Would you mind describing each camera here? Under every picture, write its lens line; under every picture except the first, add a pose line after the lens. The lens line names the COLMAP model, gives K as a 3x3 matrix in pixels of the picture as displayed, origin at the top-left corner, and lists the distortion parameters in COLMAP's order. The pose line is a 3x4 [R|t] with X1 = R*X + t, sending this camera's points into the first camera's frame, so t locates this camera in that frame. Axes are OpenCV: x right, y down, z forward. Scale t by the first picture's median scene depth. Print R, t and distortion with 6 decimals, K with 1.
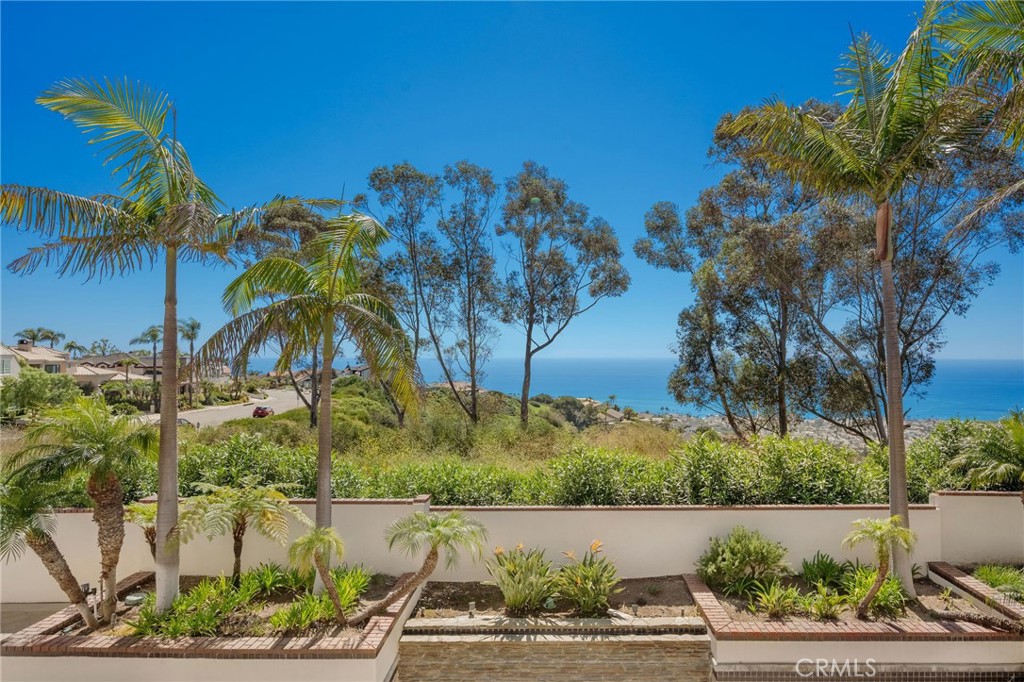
lens RADIAL K [[588.1, 0, 512.0], [0, 588.1, 341.0], [0, 0, 1]] dist [-0.002163, -0.000797]
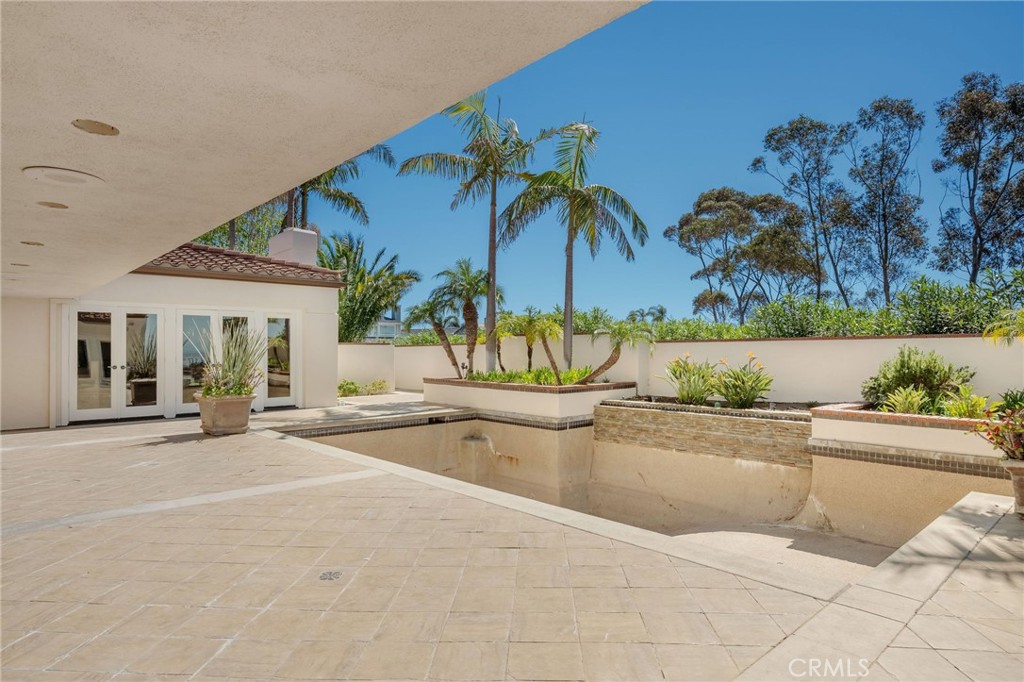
lens RADIAL K [[557.0, 0, 512.0], [0, 557.0, 341.0], [0, 0, 1]] dist [0.000234, -0.001068]
pose [[0.689082, 0.000603, -0.724683, 0.158228], [-0.002814, 0.999994, -0.001844, 0.082113], [0.724678, 0.003310, 0.689080, -0.026129]]
